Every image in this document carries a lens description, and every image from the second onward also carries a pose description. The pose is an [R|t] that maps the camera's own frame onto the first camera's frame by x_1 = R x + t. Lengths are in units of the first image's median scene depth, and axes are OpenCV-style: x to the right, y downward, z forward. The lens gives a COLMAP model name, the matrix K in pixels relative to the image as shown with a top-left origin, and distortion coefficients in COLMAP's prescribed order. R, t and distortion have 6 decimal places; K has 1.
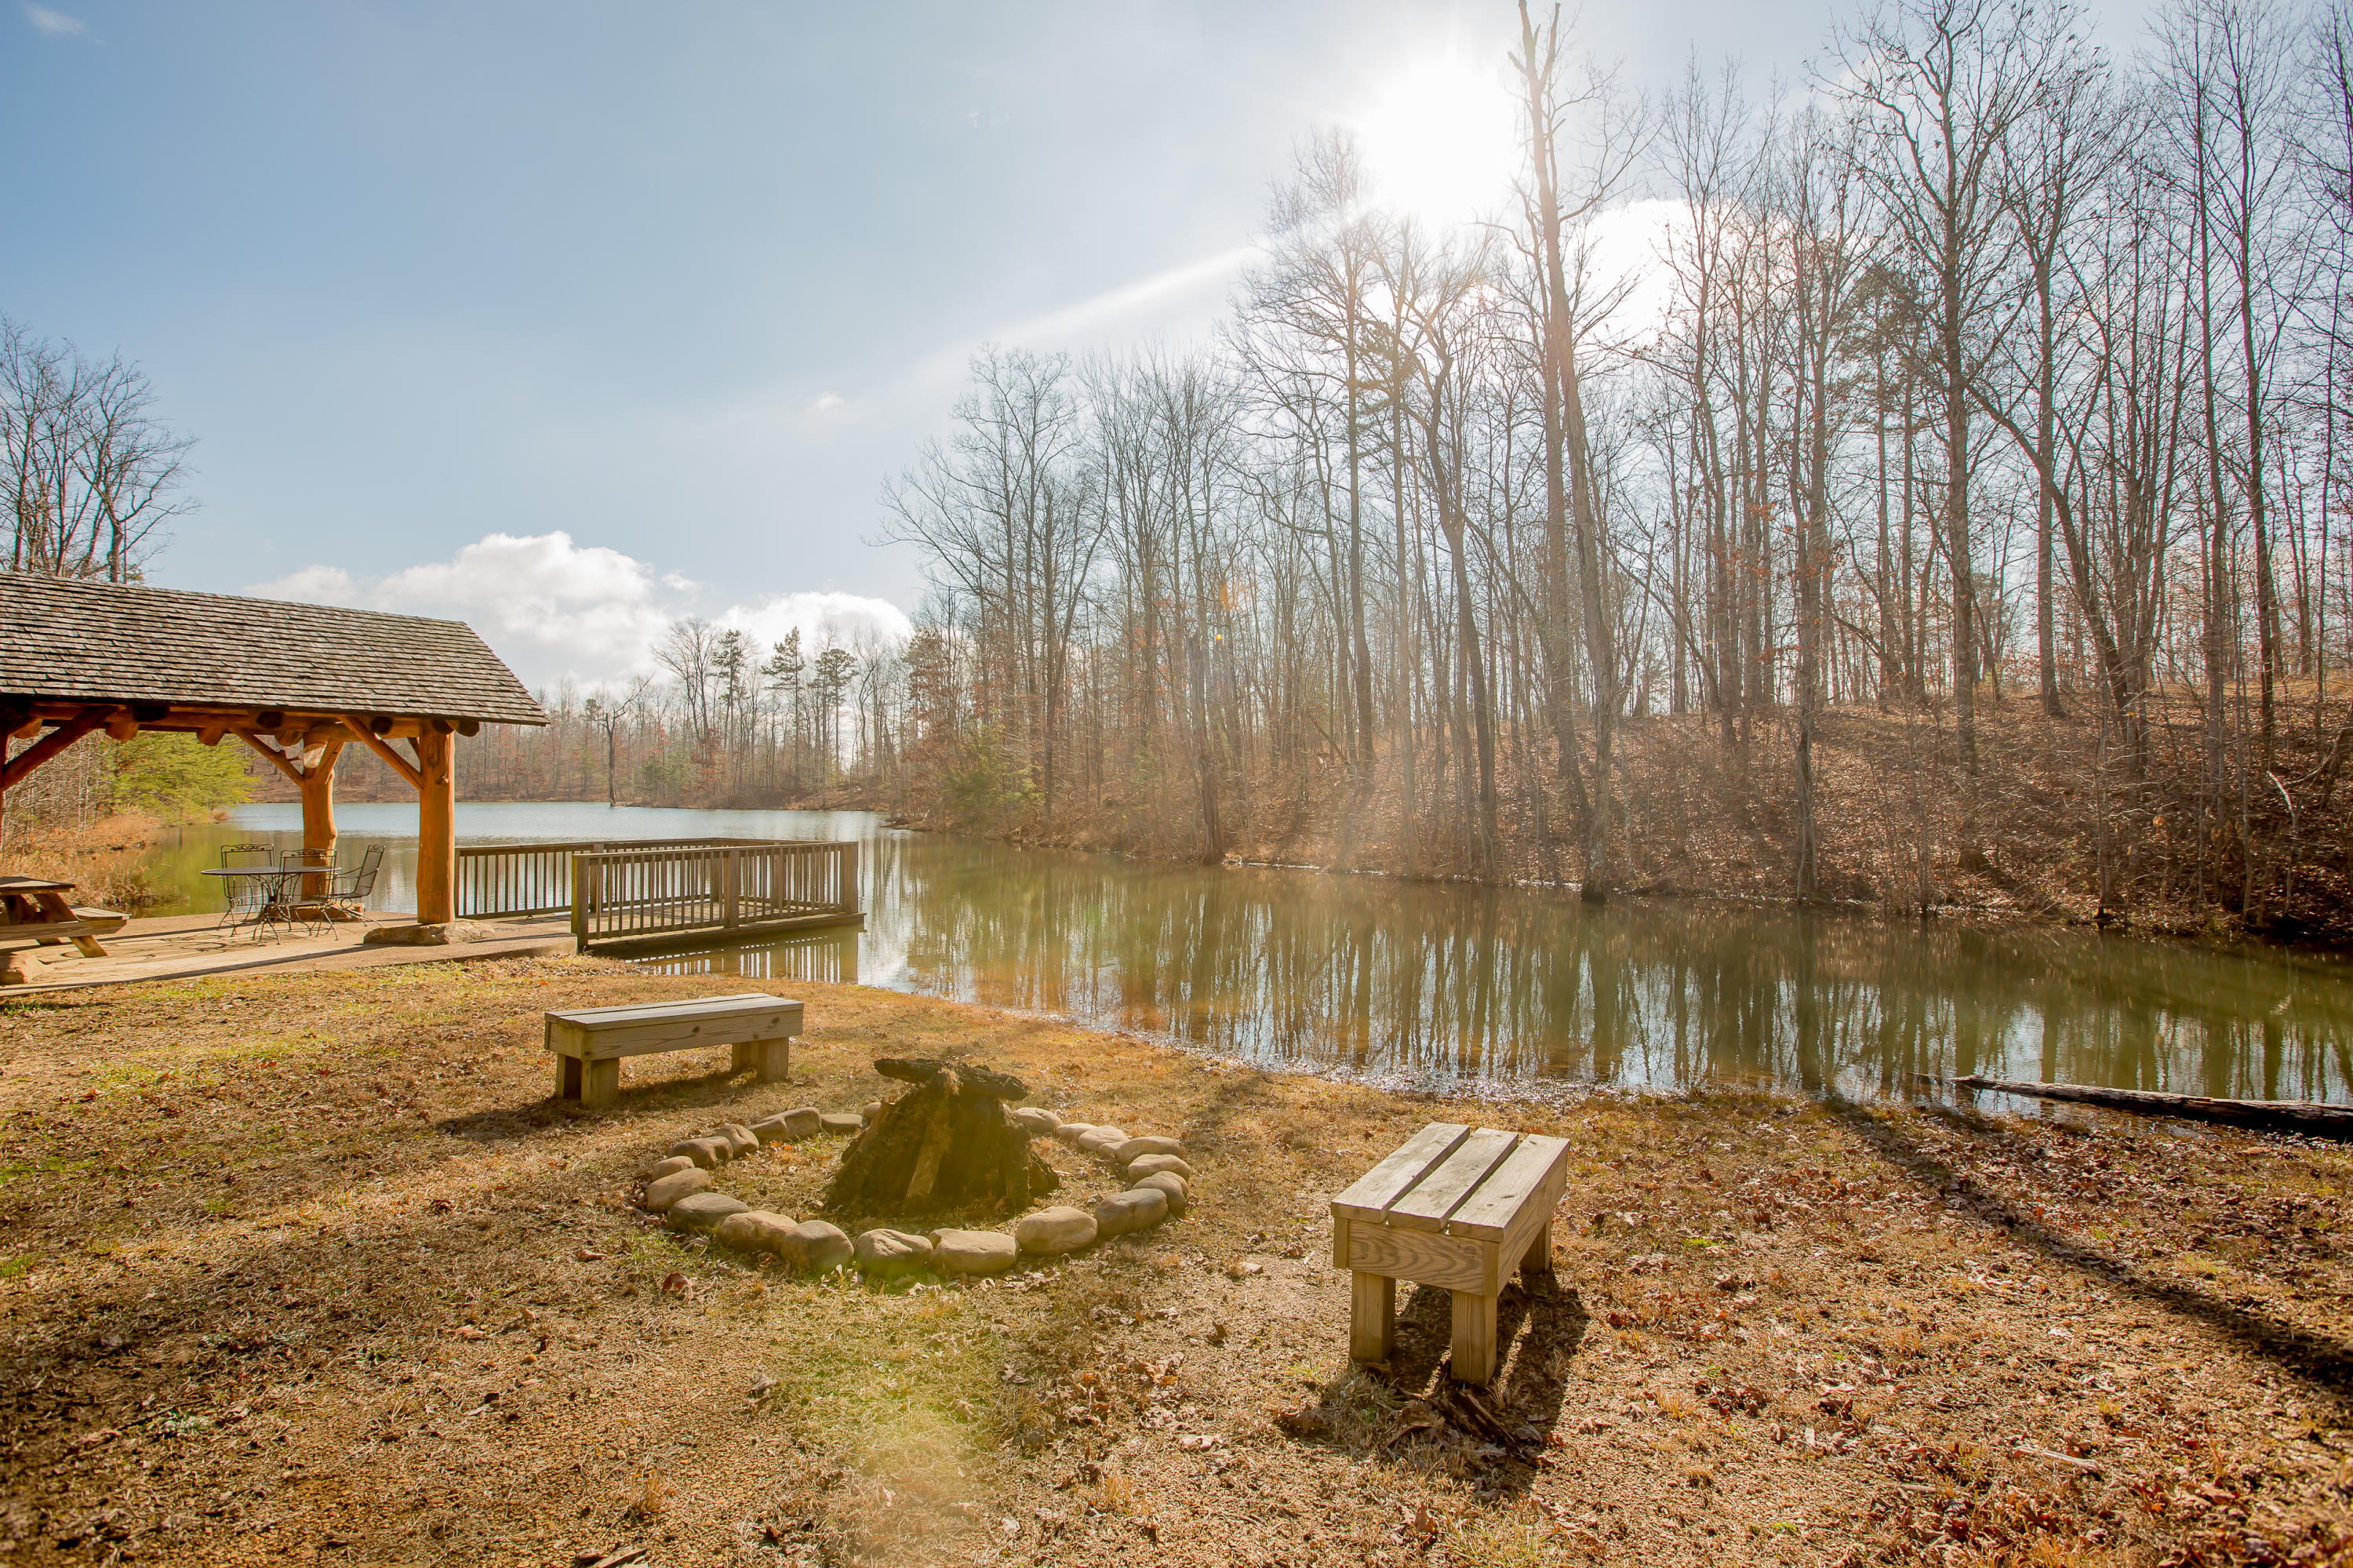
lens RADIAL K [[1112.7, 0, 1158.5], [0, 1112.7, 774.7], [0, 0, 1]] dist [-0.058842, 0.000574]
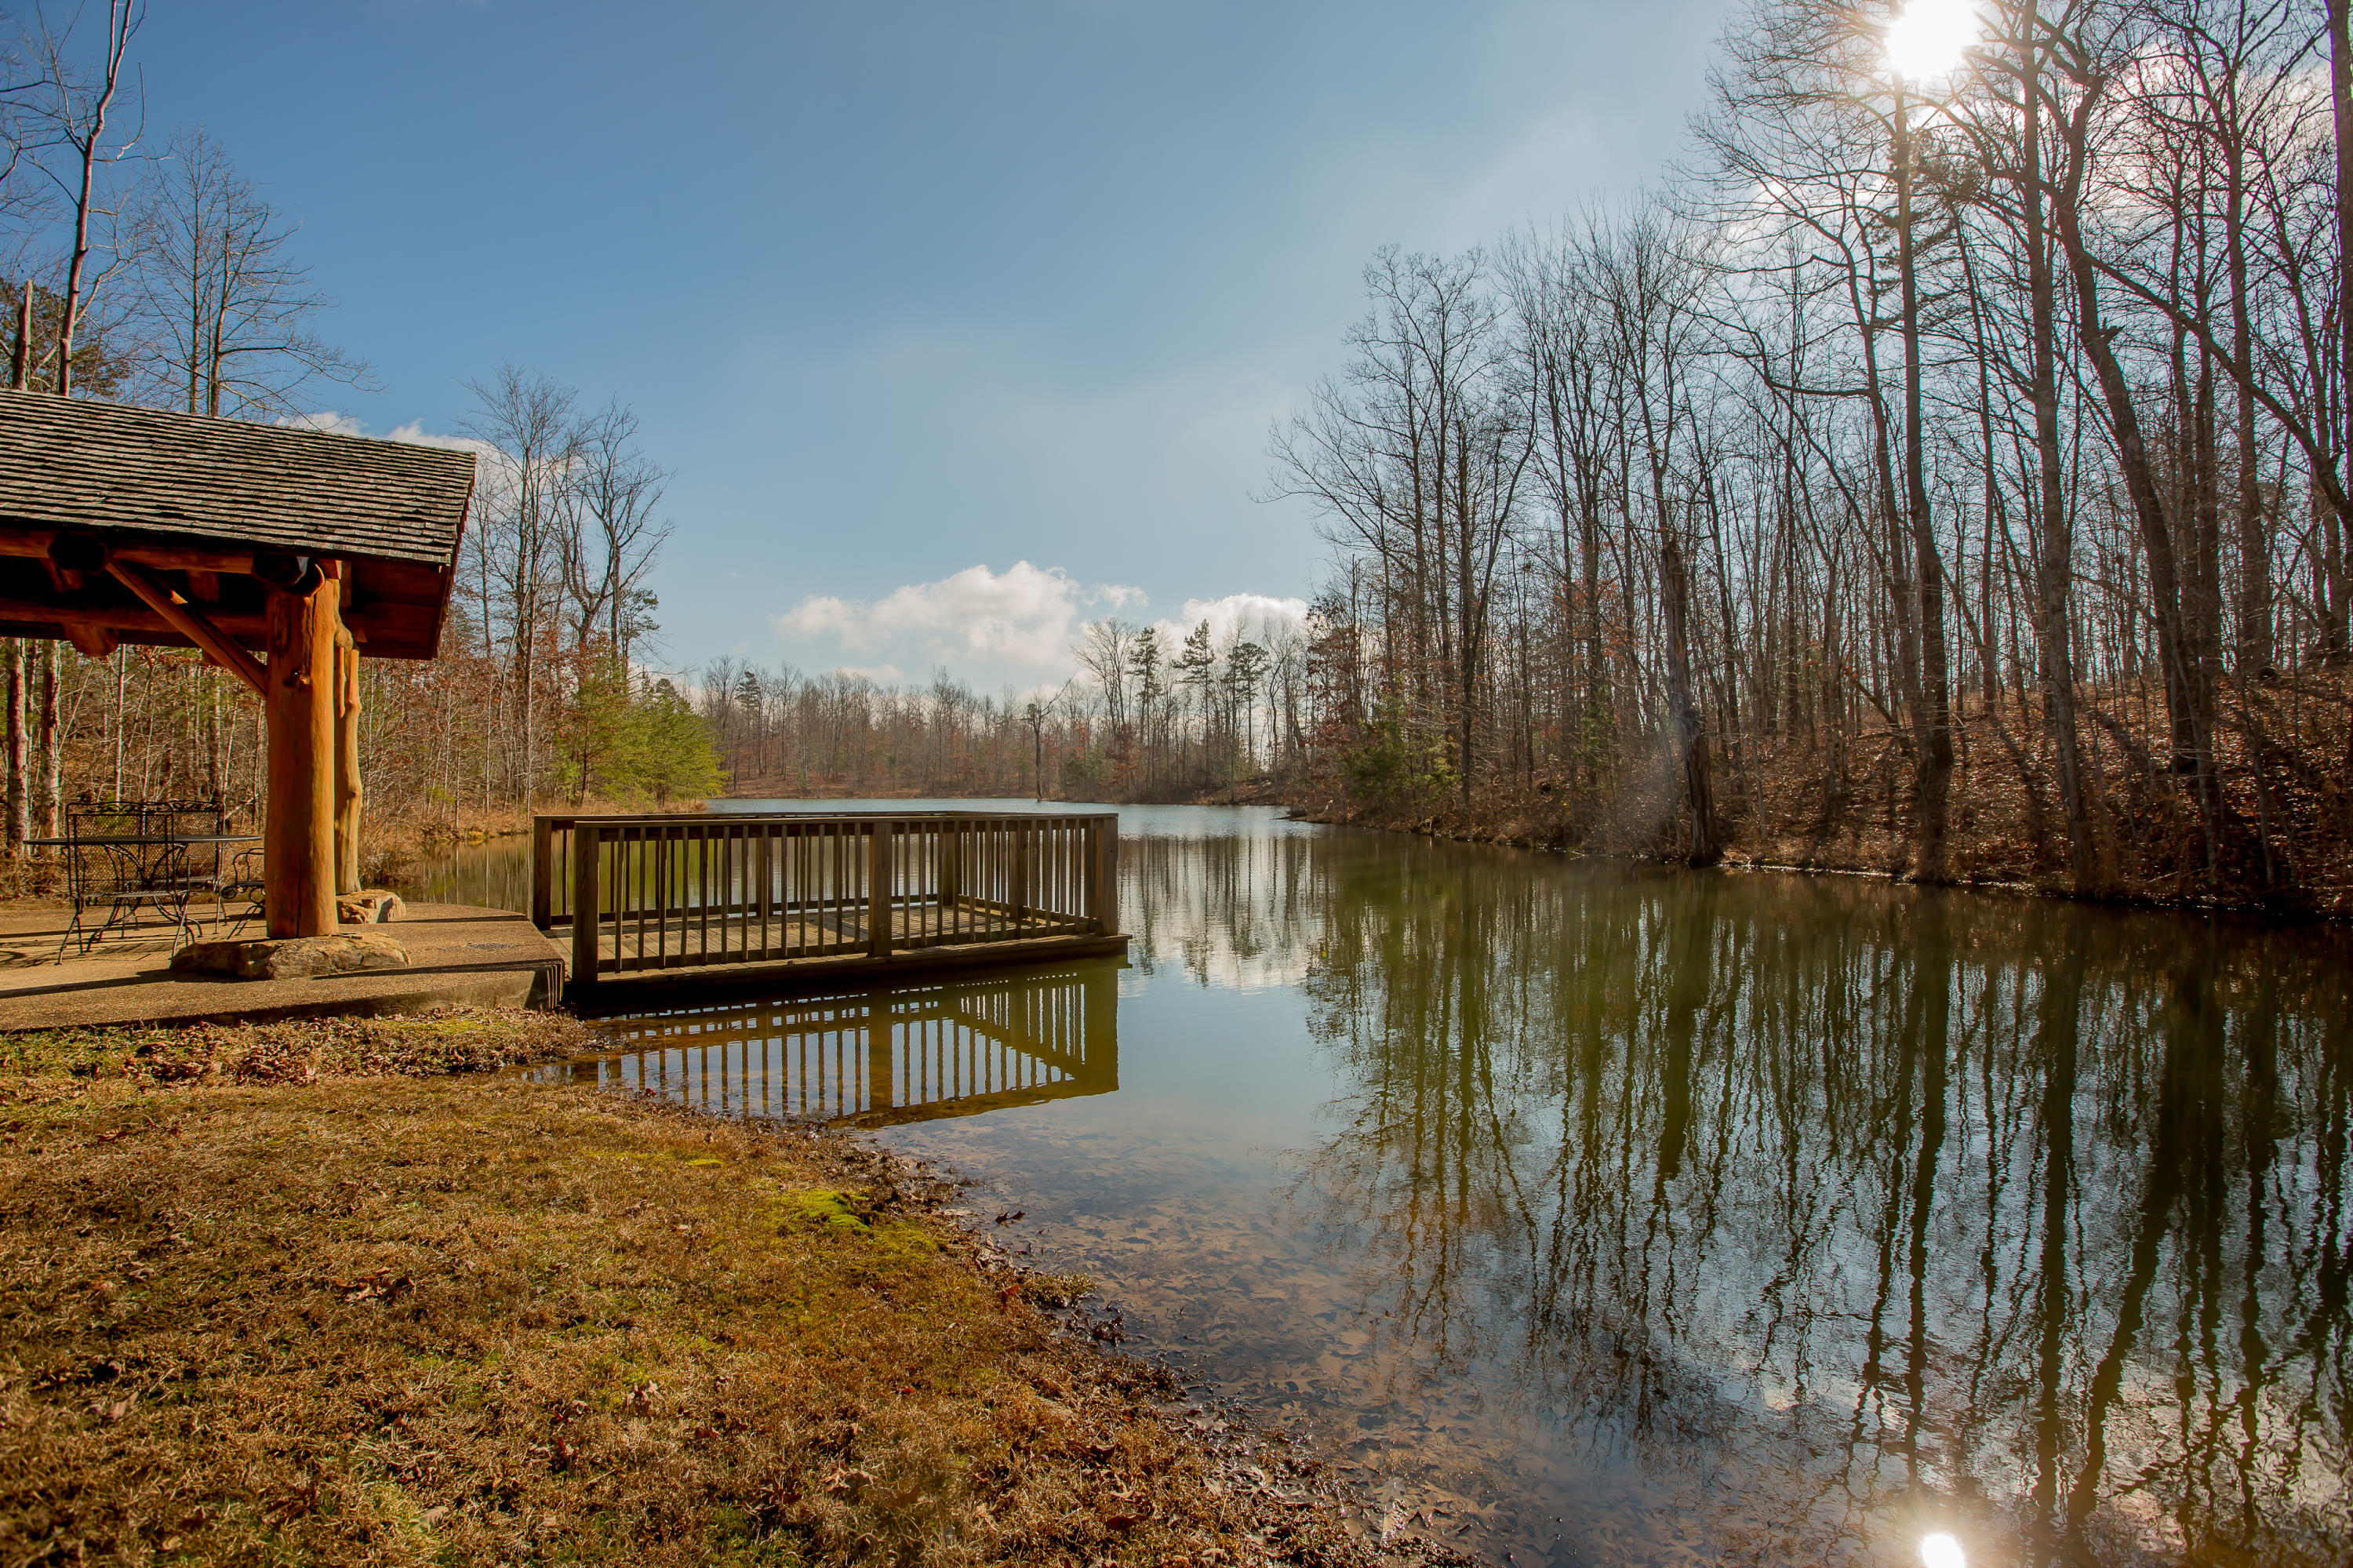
lens RADIAL K [[1112.7, 0, 1158.5], [0, 1112.7, 774.7], [0, 0, 1]] dist [-0.058842, 0.000574]
pose [[0.930712, -0.007301, -0.365680, -0.009686], [0.007668, 0.999970, -0.000448, 0.011206], [0.365673, -0.002387, 0.930741, 0.128244]]
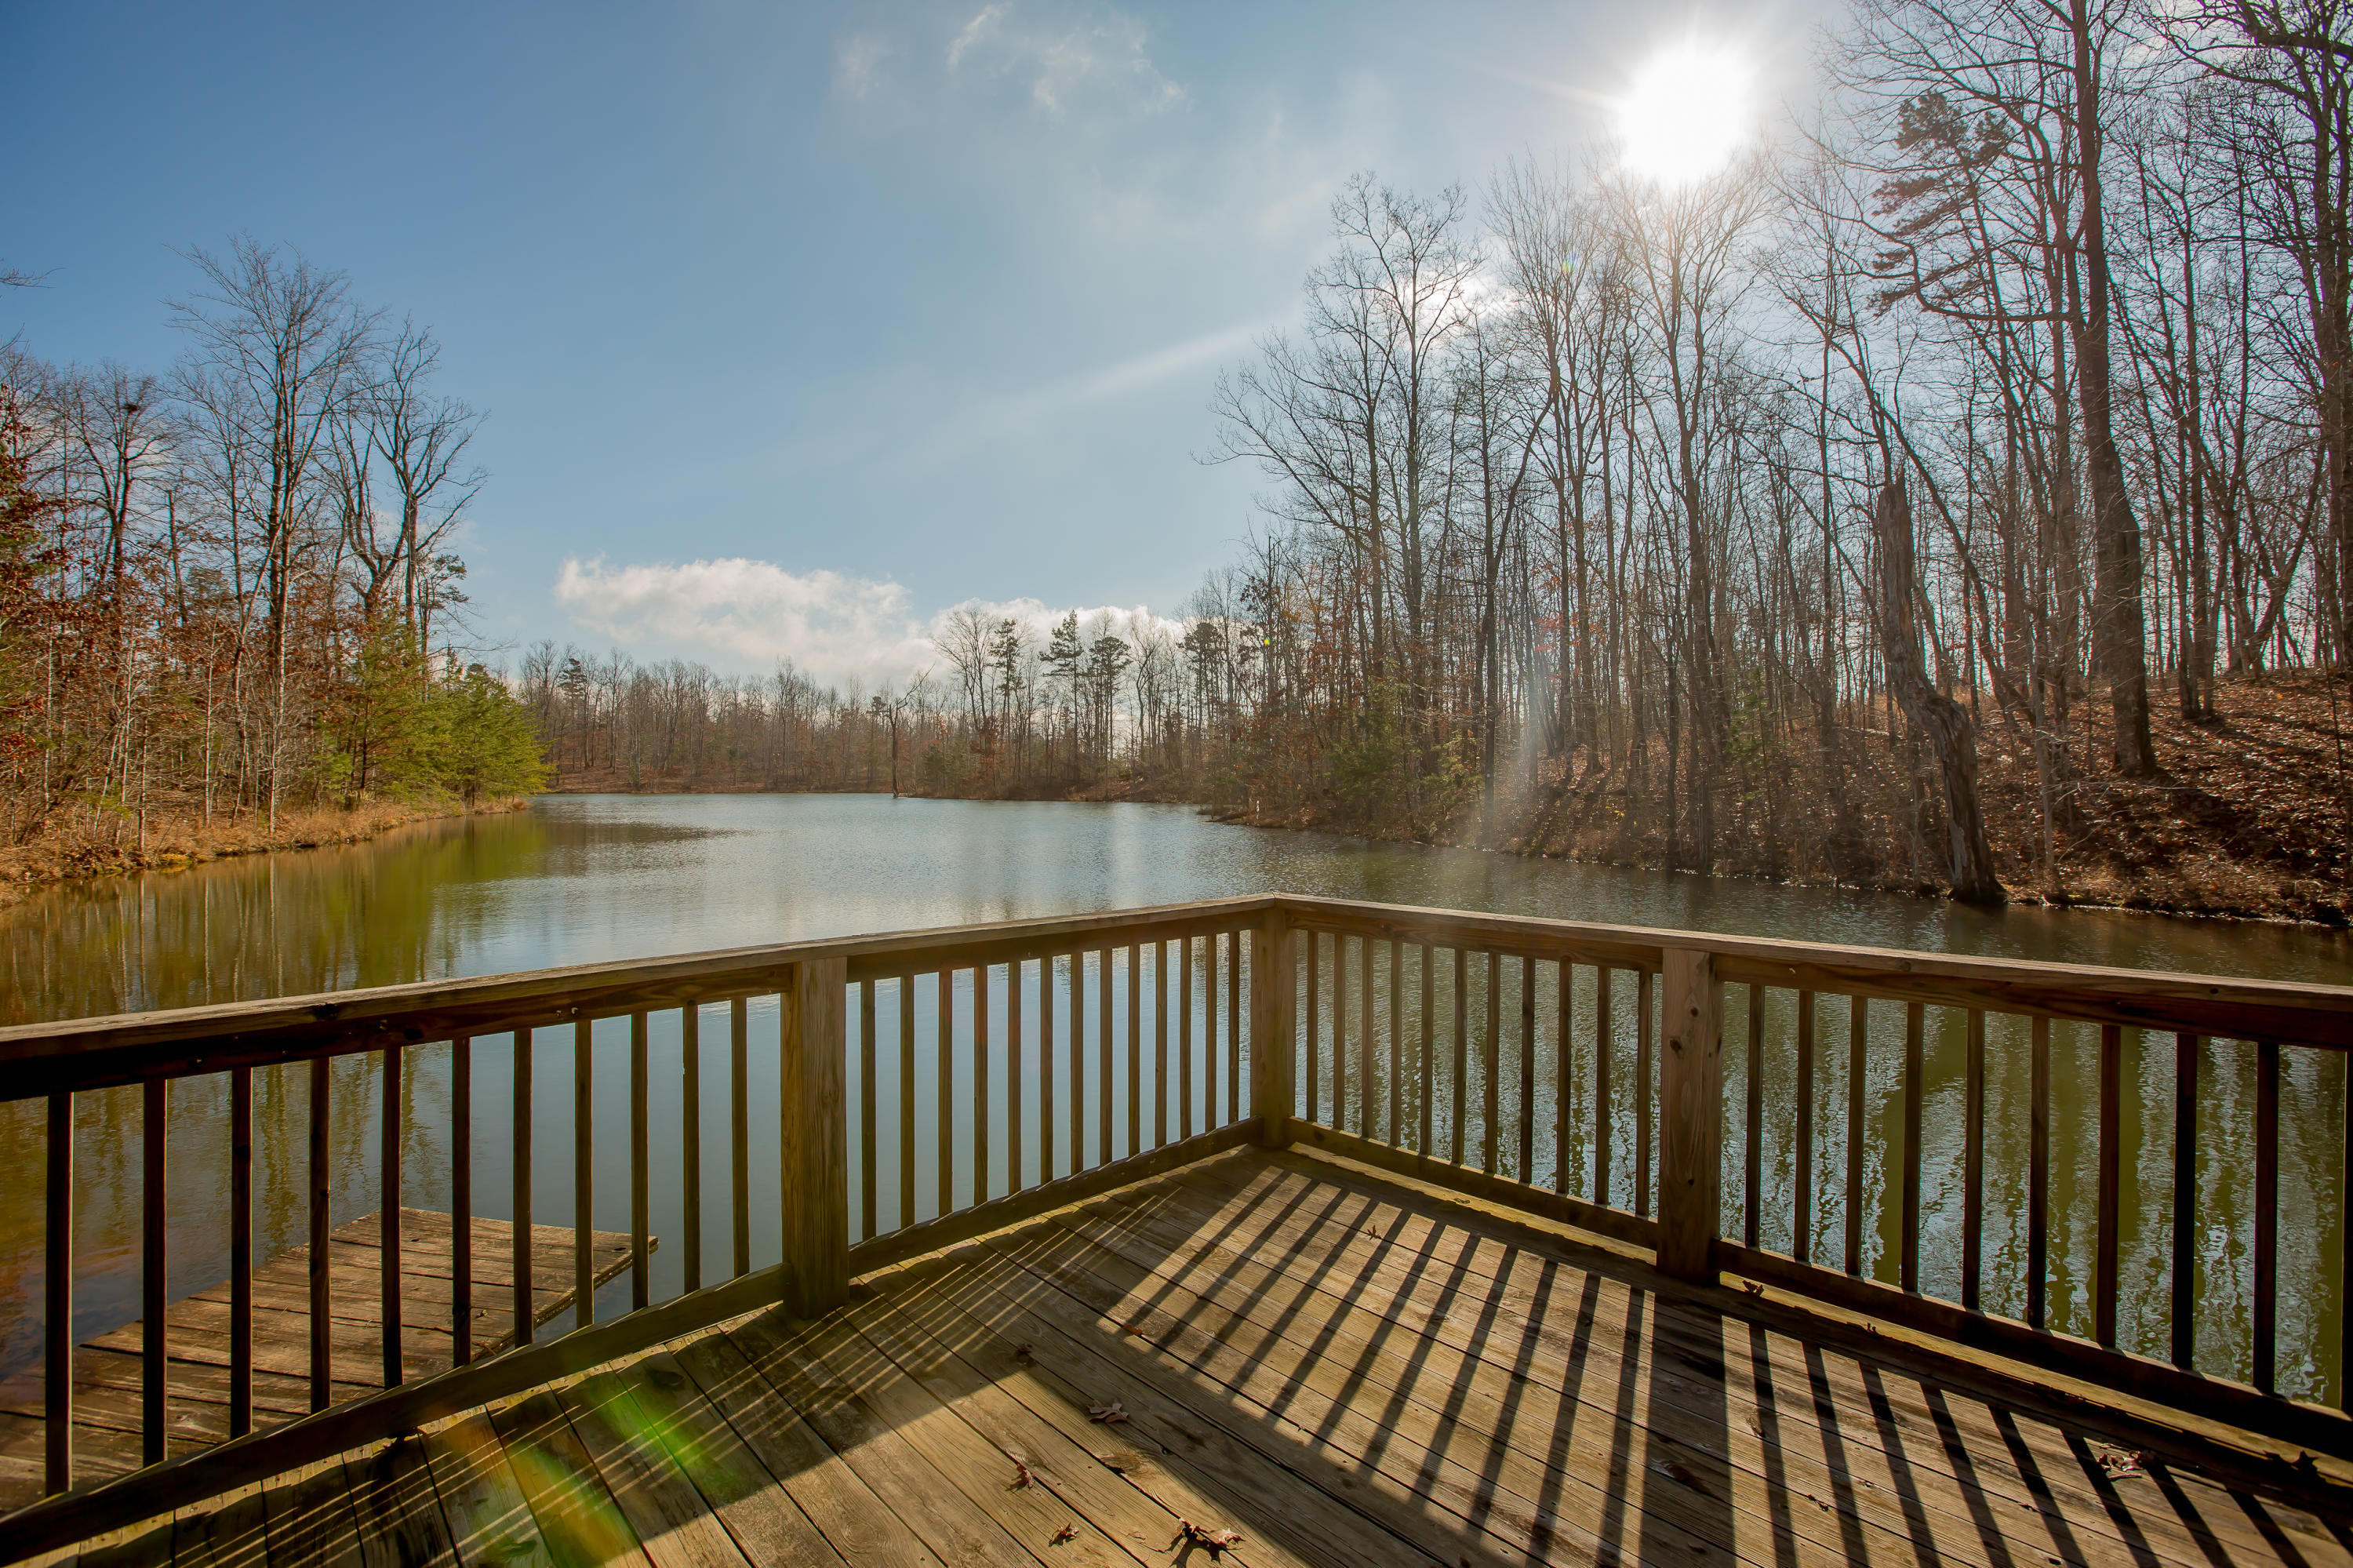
lens RADIAL K [[1064.6, 0, 1176.5], [0, 1064.6, 784.0], [0, 0, 1]] dist [-0.068631, 0.021515]
pose [[0.979247, 0.000038, -0.202671, -0.114107], [0.002935, 0.999892, 0.014367, 0.008671], [0.202649, -0.014664, 0.979142, 0.235256]]
